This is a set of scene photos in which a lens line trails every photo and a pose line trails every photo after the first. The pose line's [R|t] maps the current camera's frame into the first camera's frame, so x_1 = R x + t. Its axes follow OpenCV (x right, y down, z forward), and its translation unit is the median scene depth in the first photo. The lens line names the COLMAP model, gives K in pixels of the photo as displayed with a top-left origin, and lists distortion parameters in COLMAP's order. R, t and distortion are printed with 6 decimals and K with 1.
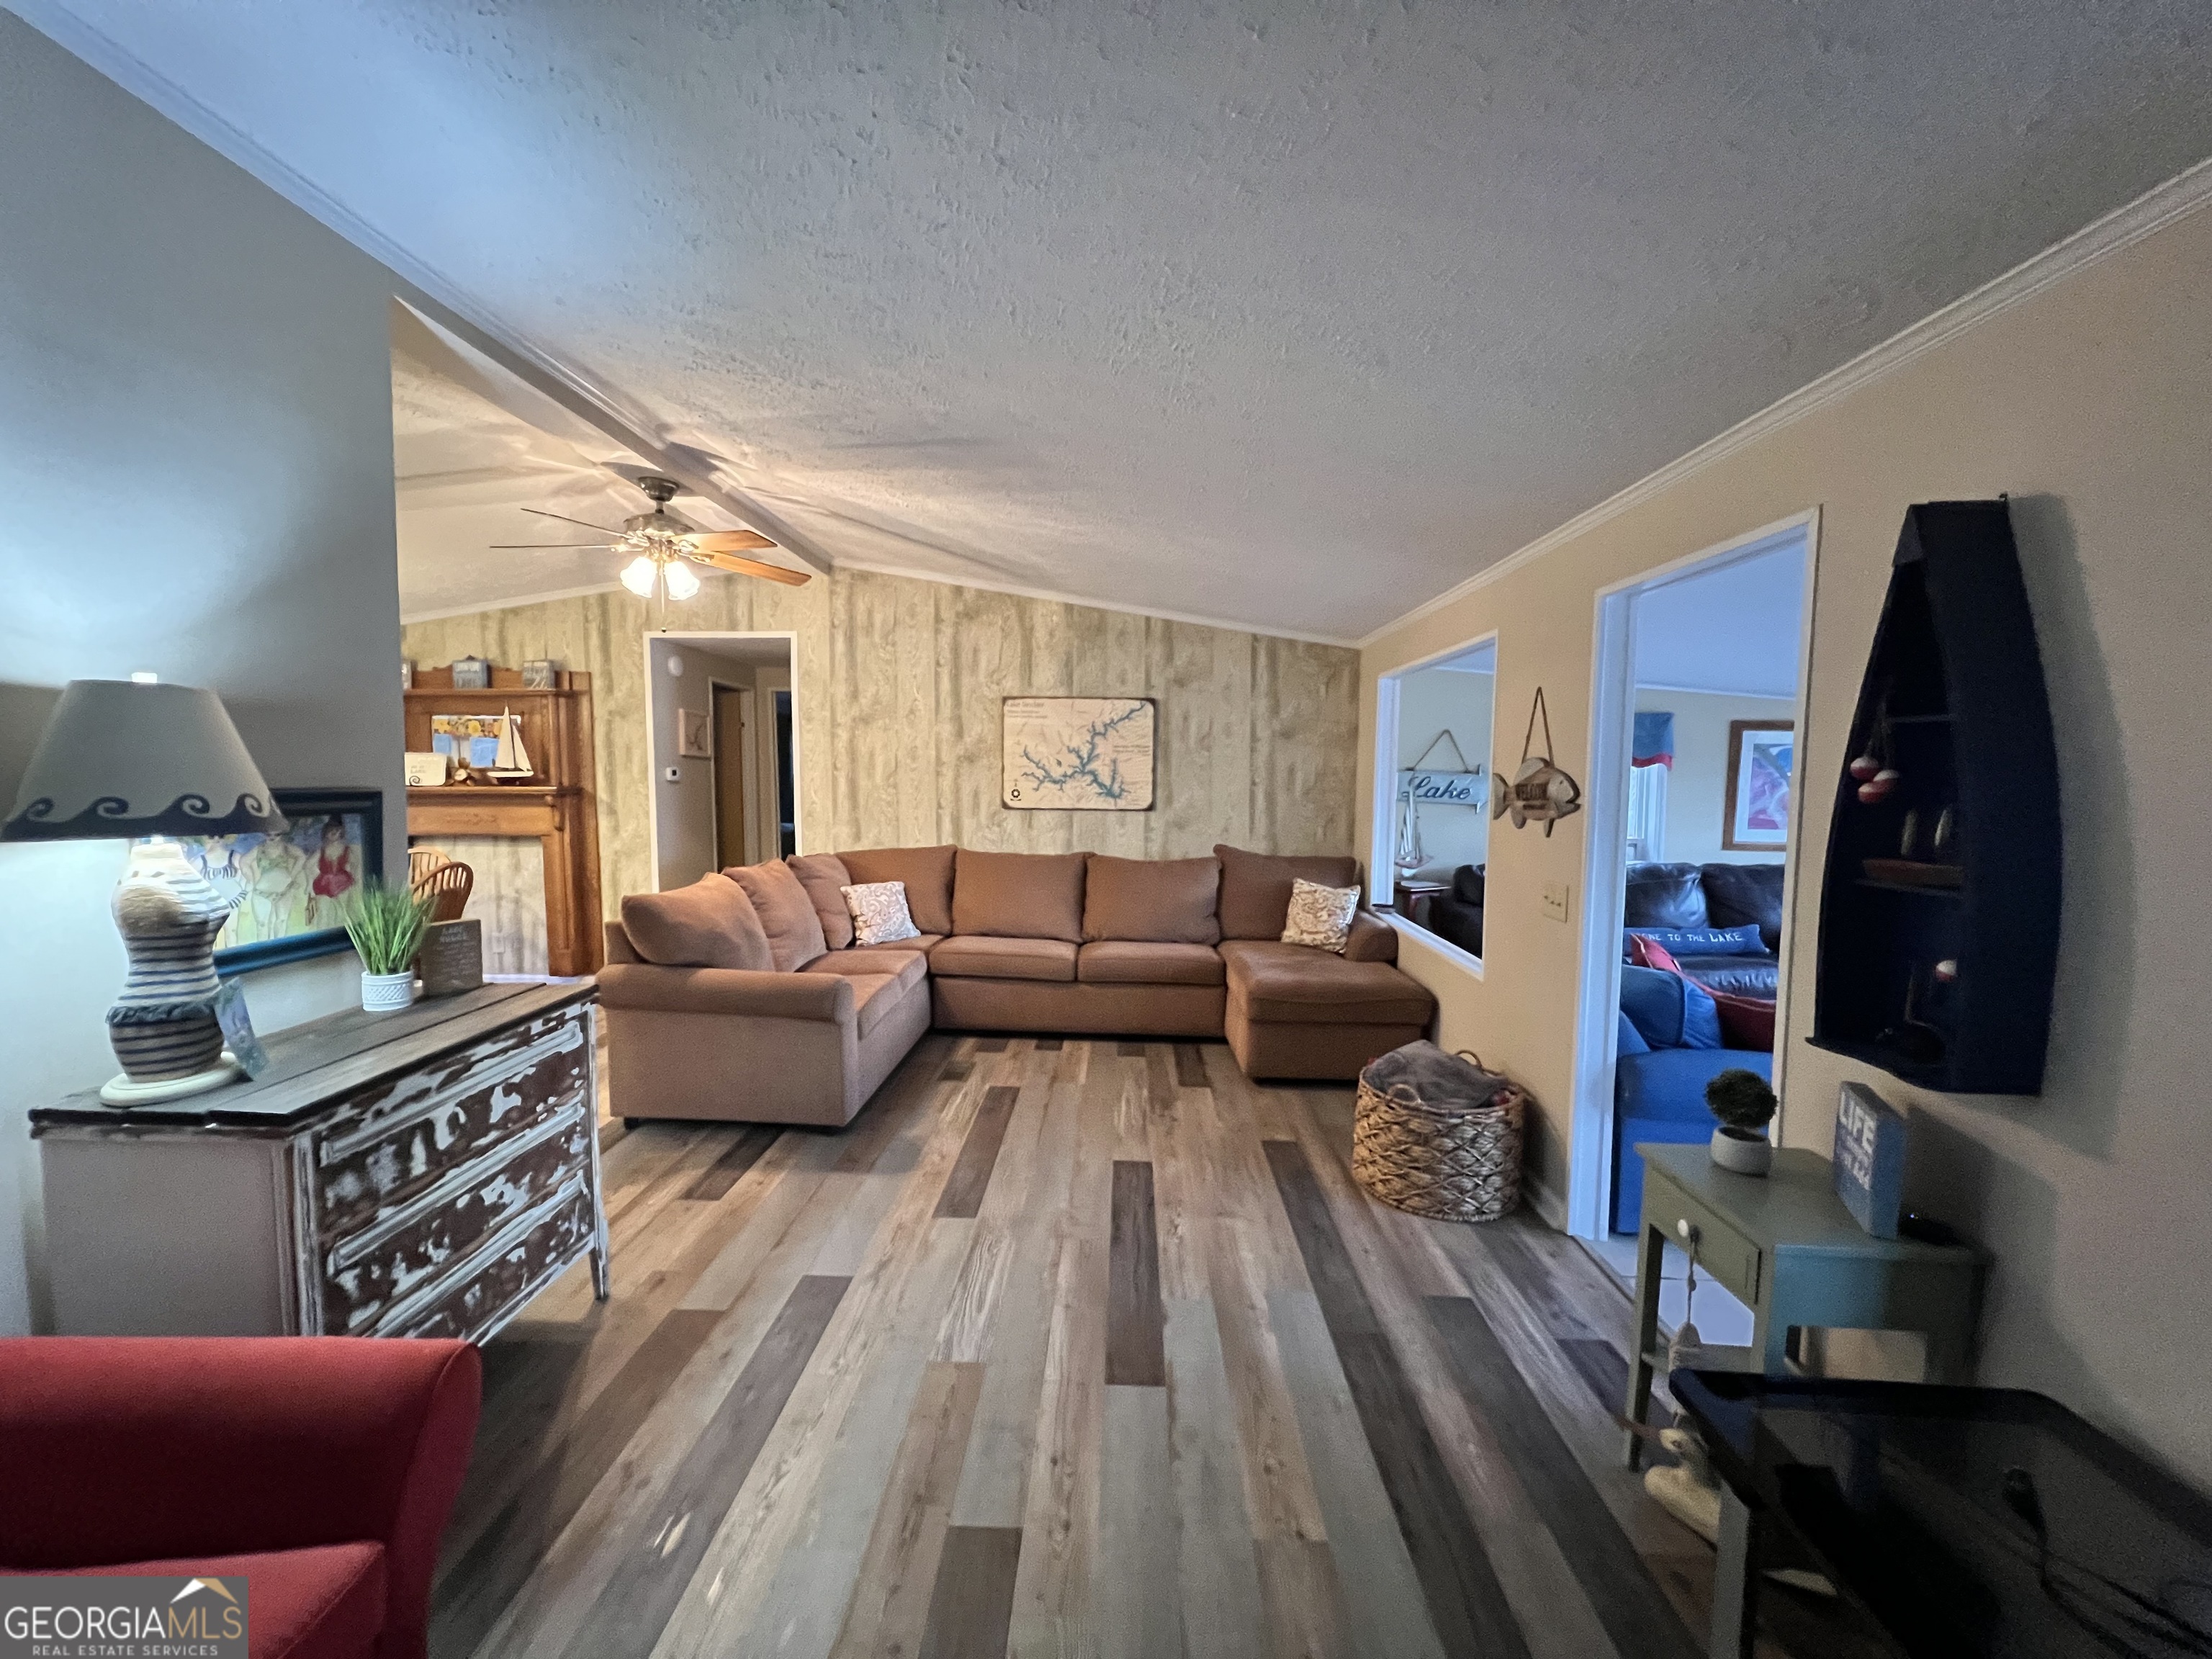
lens RADIAL K [[884.0, 0, 1110.0], [0, 884.0, 829.9], [0, 0, 1]] dist [-0.001114, -0.000375]
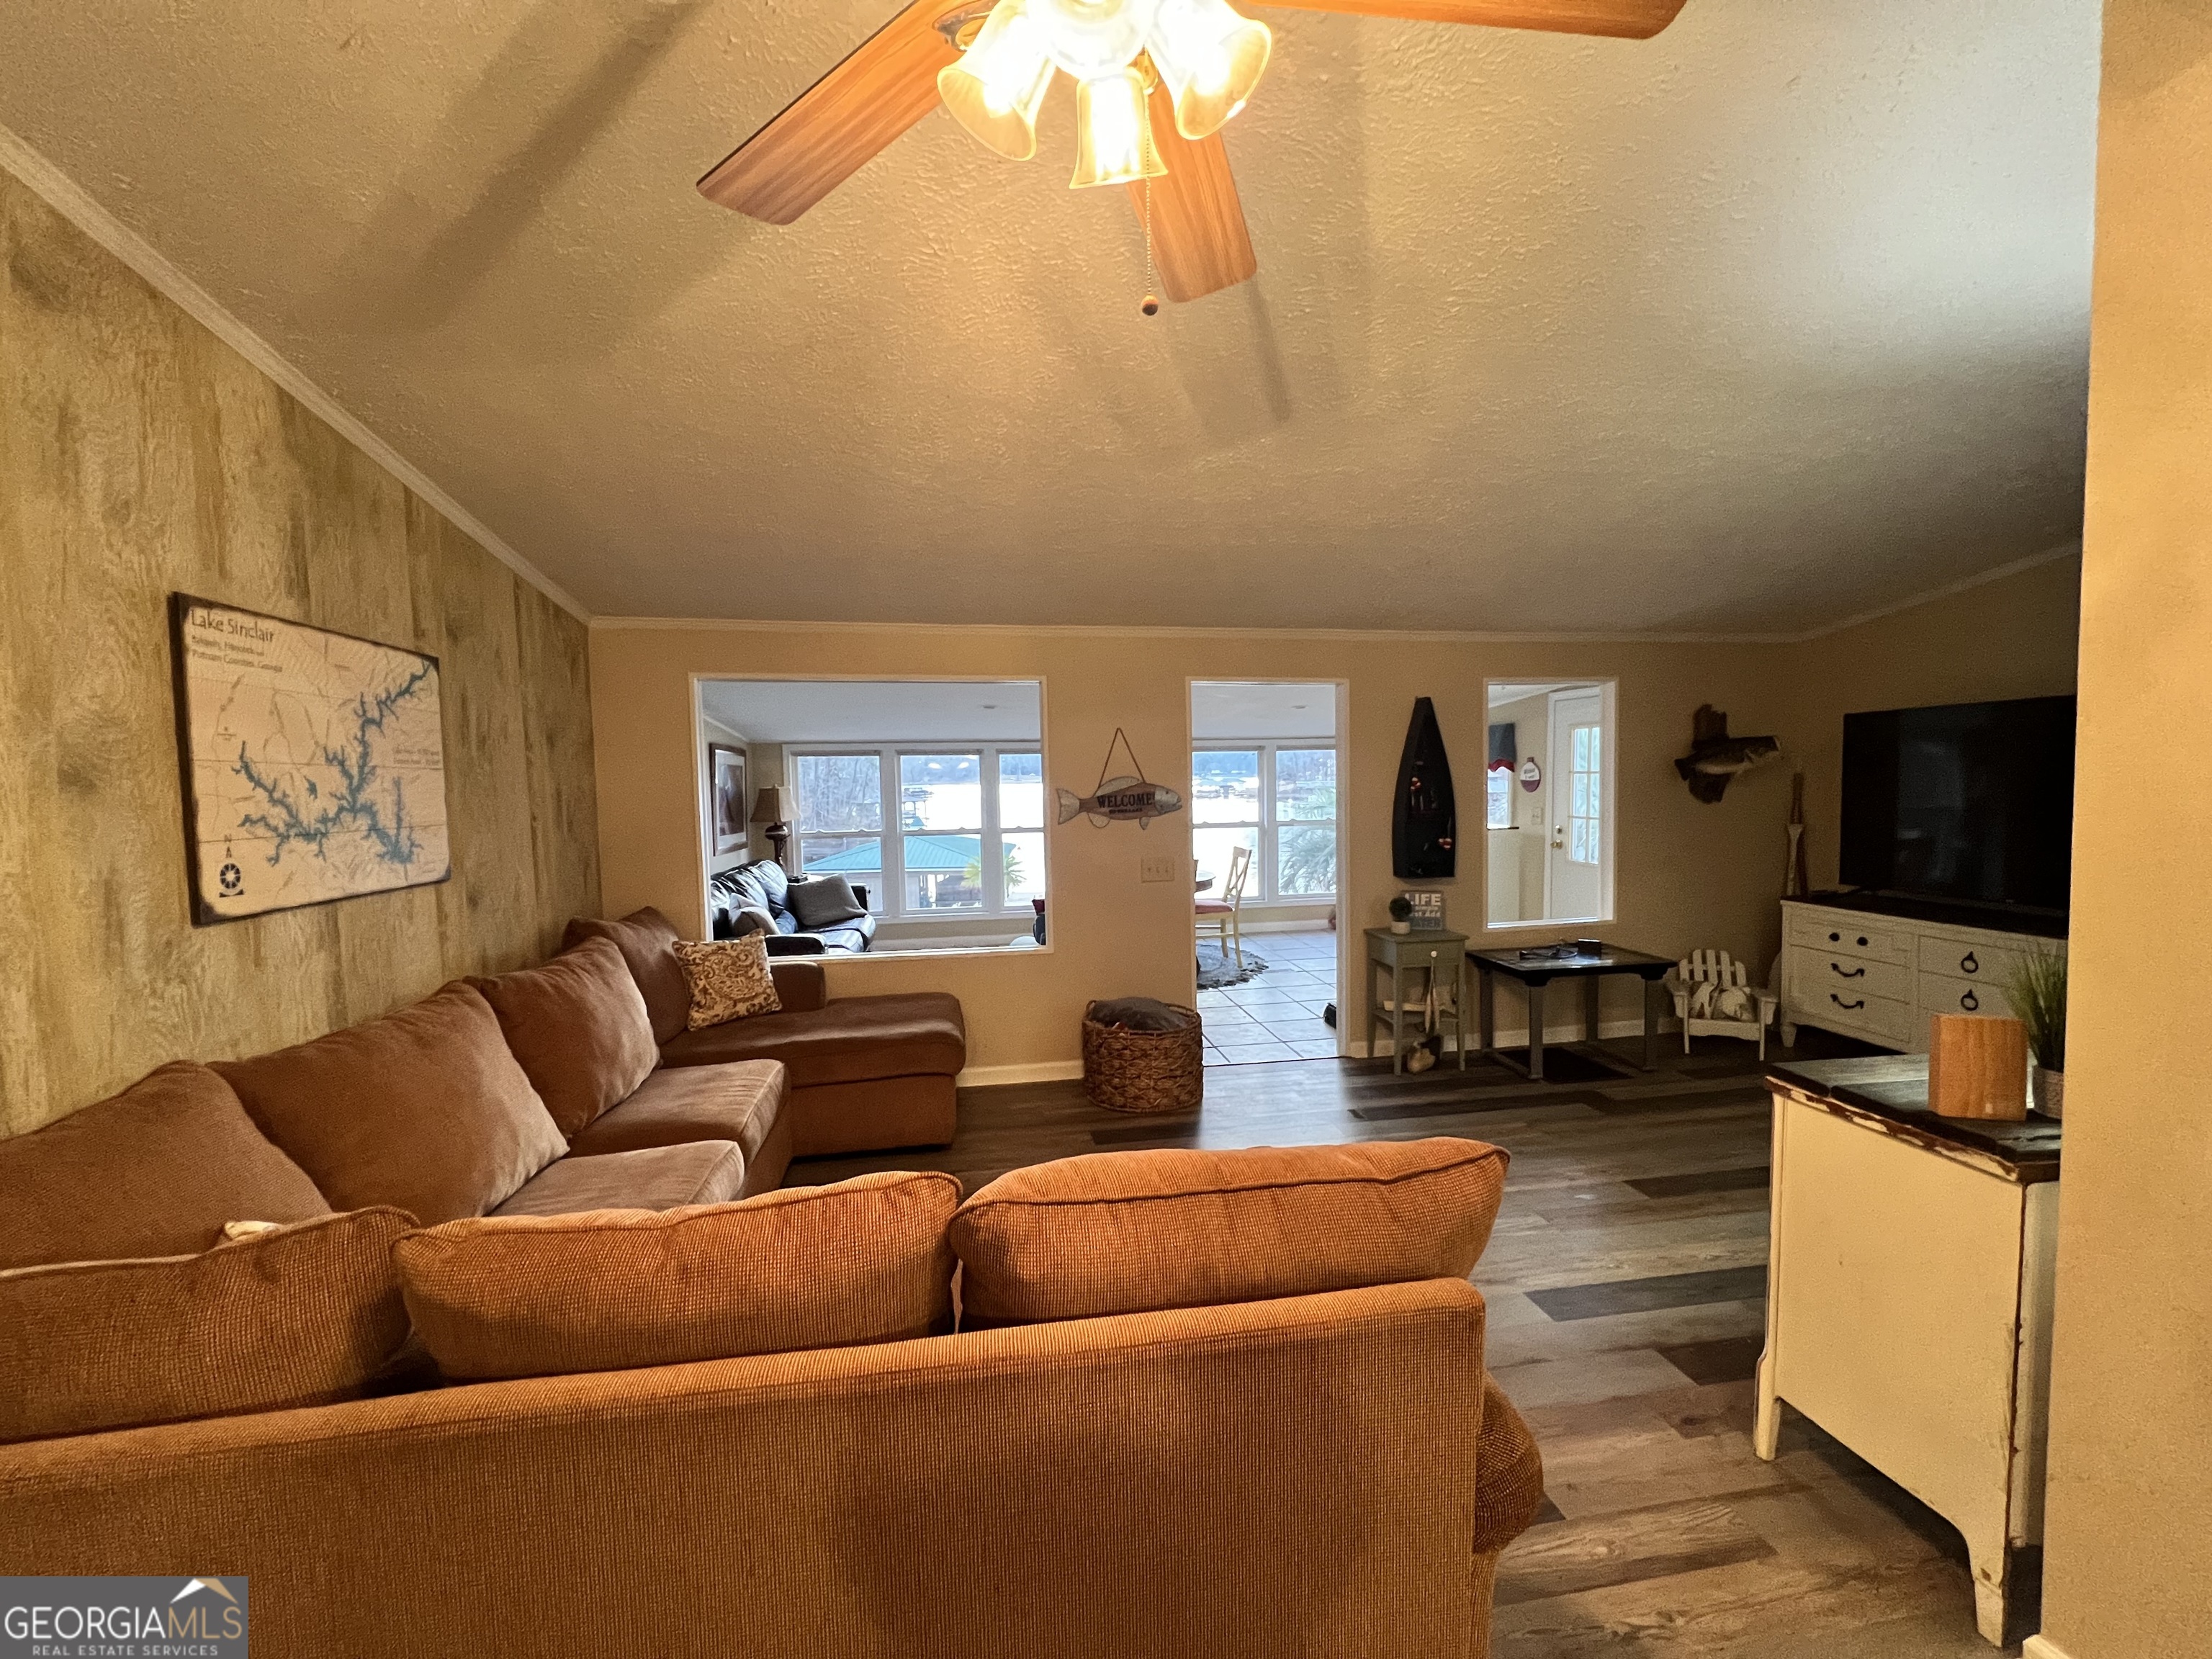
lens RADIAL K [[887.3, 0, 1103.9], [0, 887.3, 830.6], [0, 0, 1]] dist [-0.000805, 0.000071]
pose [[-0.191266, -0.059834, 0.979713, -0.531165], [0.077272, 0.994124, 0.075799, -0.060278], [-0.978492, 0.090202, -0.185519, 0.737581]]
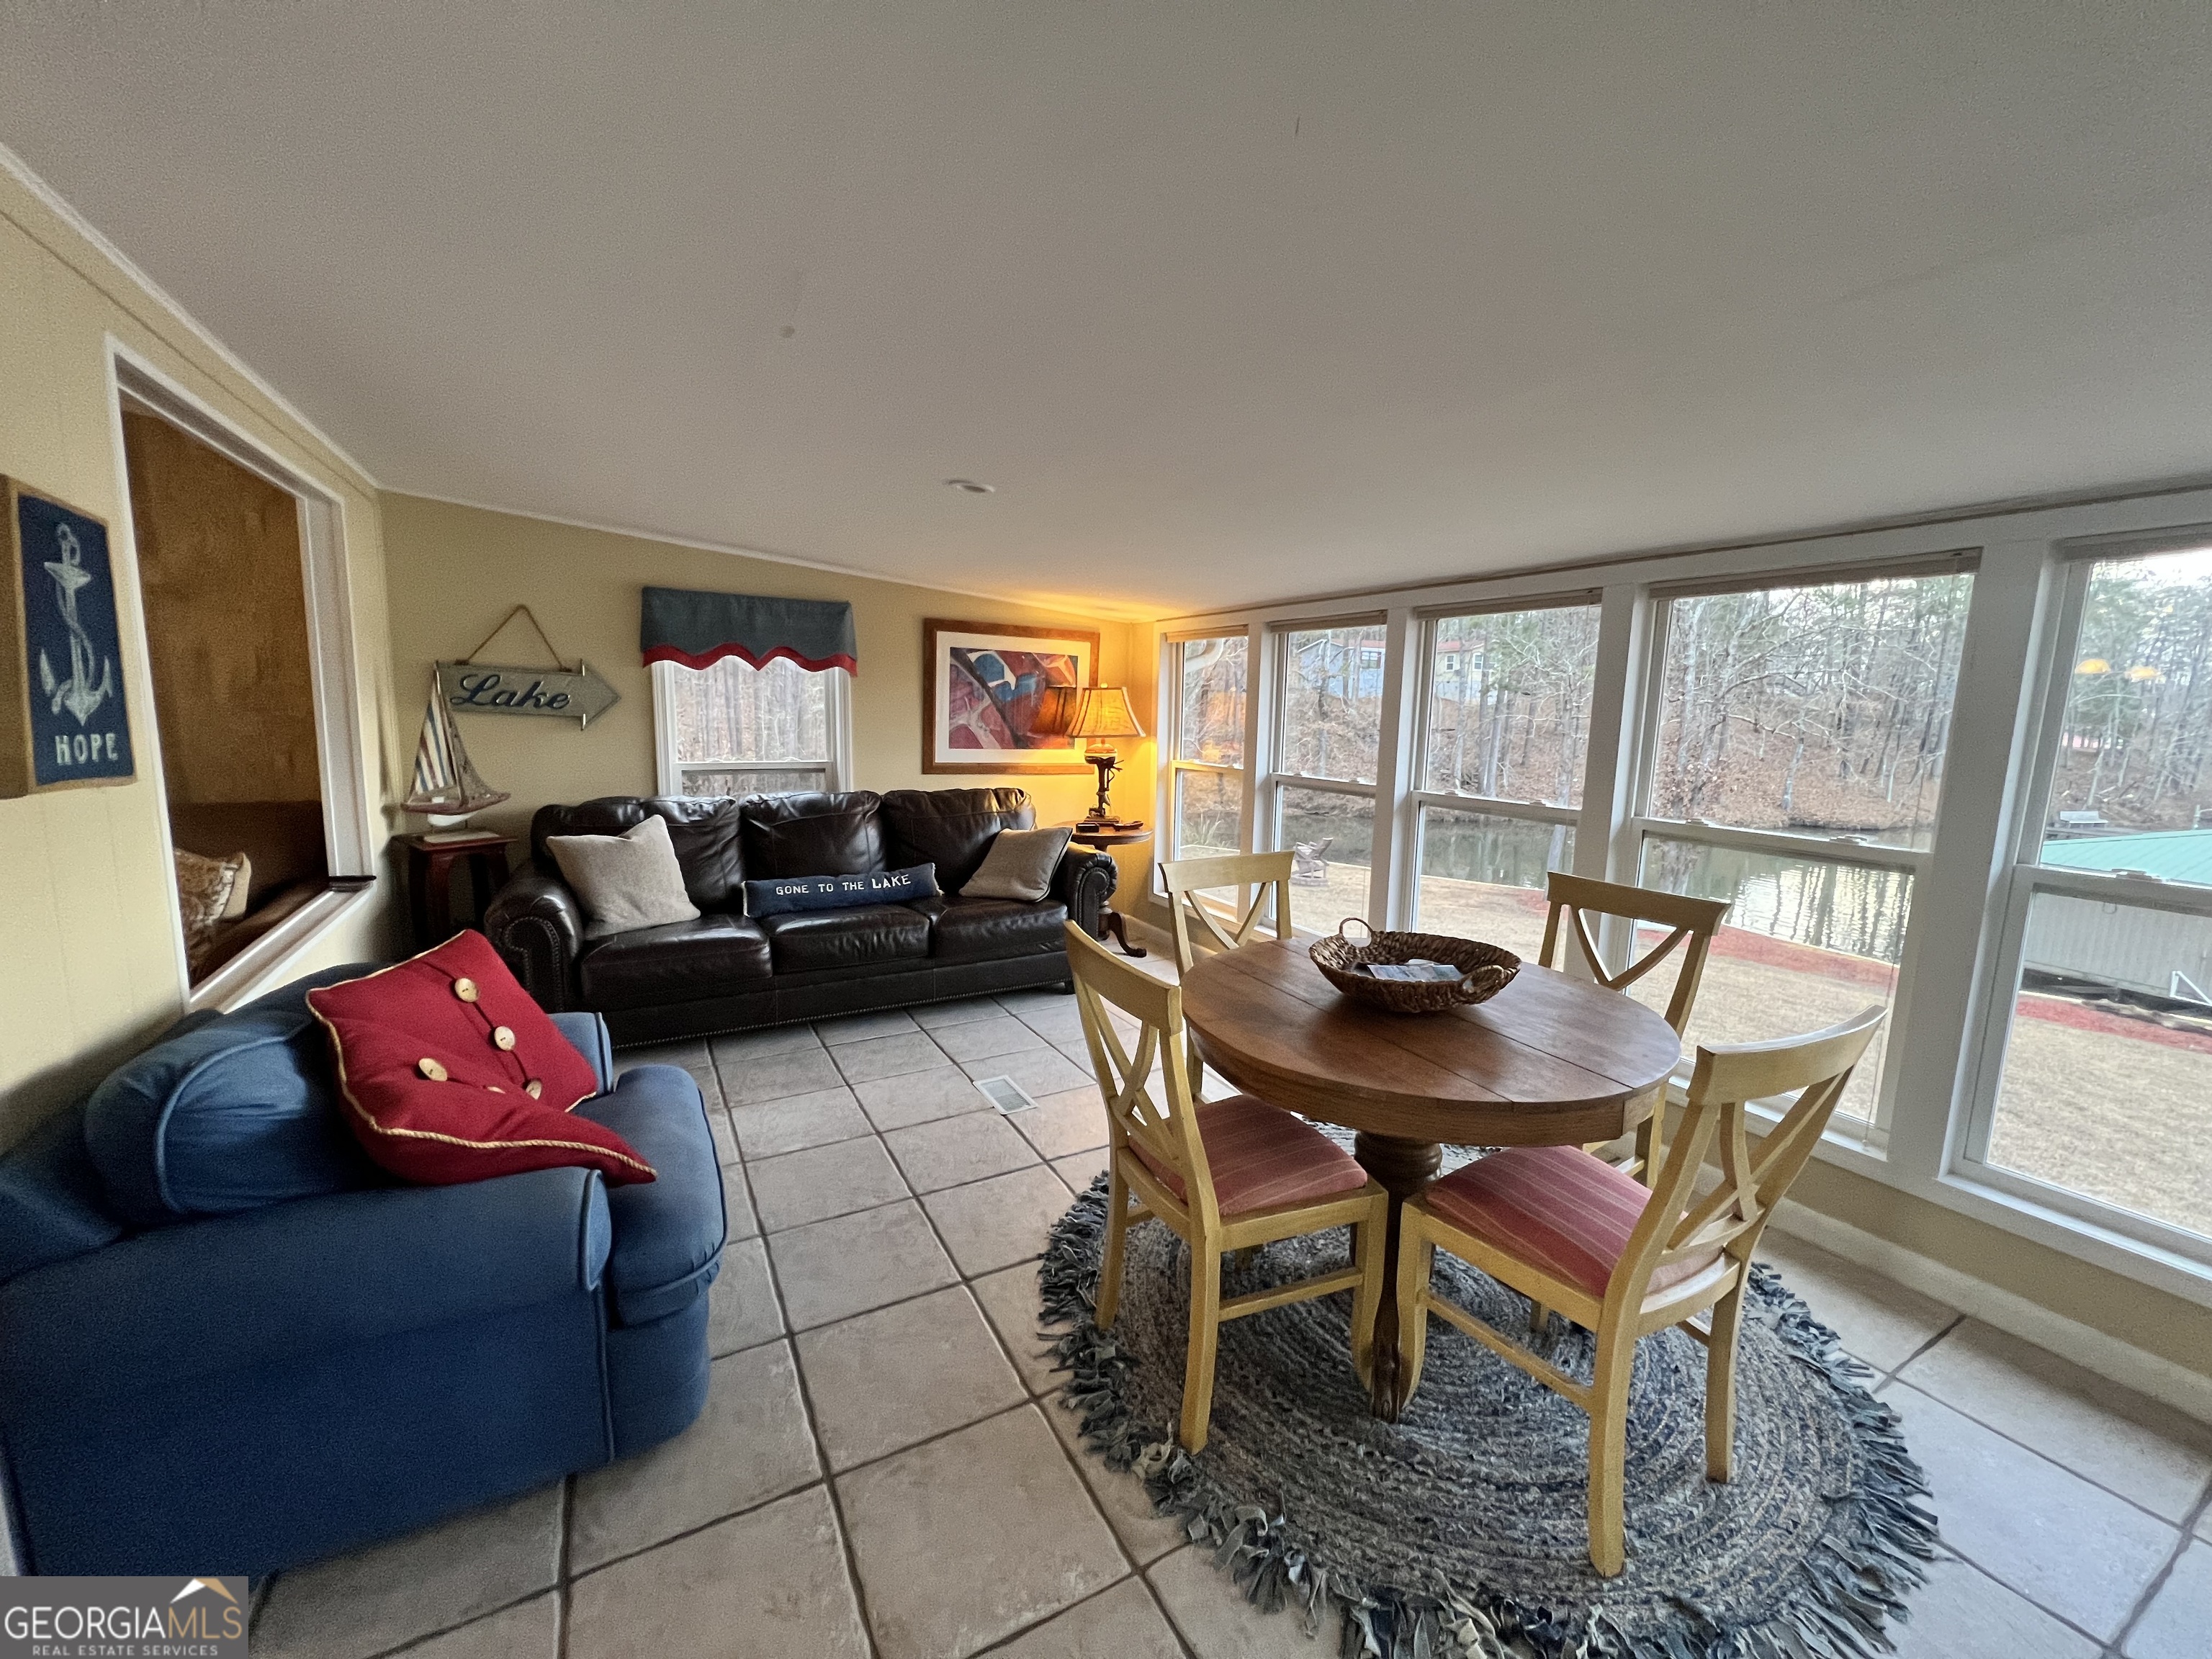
lens RADIAL K [[884.0, 0, 1104.4], [0, 884.0, 830.2], [0, 0, 1]] dist [-0.001114, -0.000375]
pose [[0.866278, -0.057100, 0.496288, 0.435947], [0.014324, 0.995877, 0.089577, 0.003737], [-0.499357, -0.070489, 0.863524, 0.185865]]
